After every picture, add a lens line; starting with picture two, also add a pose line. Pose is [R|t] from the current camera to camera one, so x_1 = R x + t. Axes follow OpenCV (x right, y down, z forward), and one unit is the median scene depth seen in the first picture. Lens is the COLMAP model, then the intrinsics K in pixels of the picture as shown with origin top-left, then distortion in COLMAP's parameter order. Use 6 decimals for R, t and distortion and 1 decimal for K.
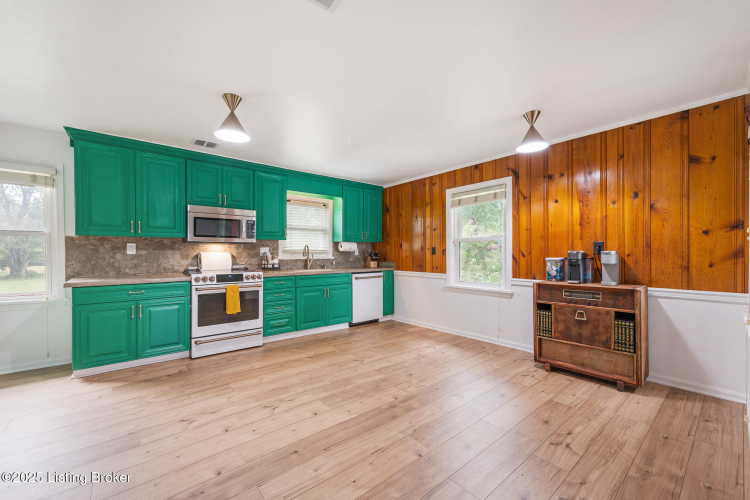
lens RADIAL K [[296.7, 0, 371.3], [0, 296.7, 253.4], [0, 0, 1]] dist [-0.001404, -0.000132]
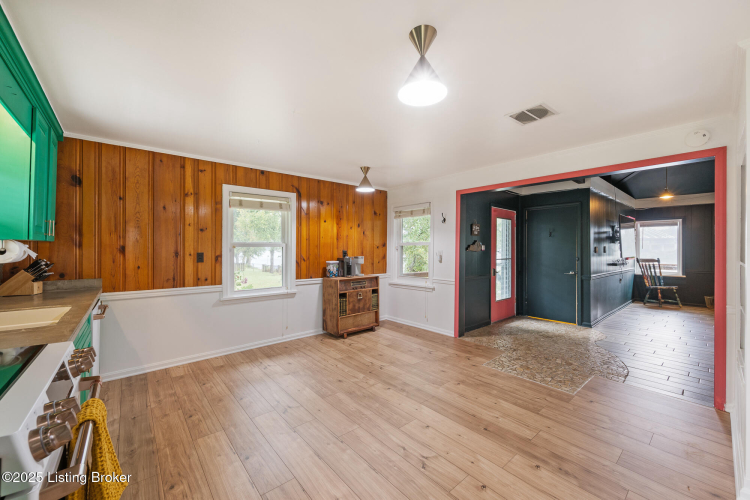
lens RADIAL K [[296.7, 0, 371.8], [0, 296.7, 248.3], [0, 0, 1]] dist [-0.001404, -0.000132]
pose [[-0.017528, 0.007073, 0.999821, -0.825306], [0.002556, 0.999972, -0.007030, -0.038162], [-0.999843, 0.002432, -0.017546, 0.833425]]
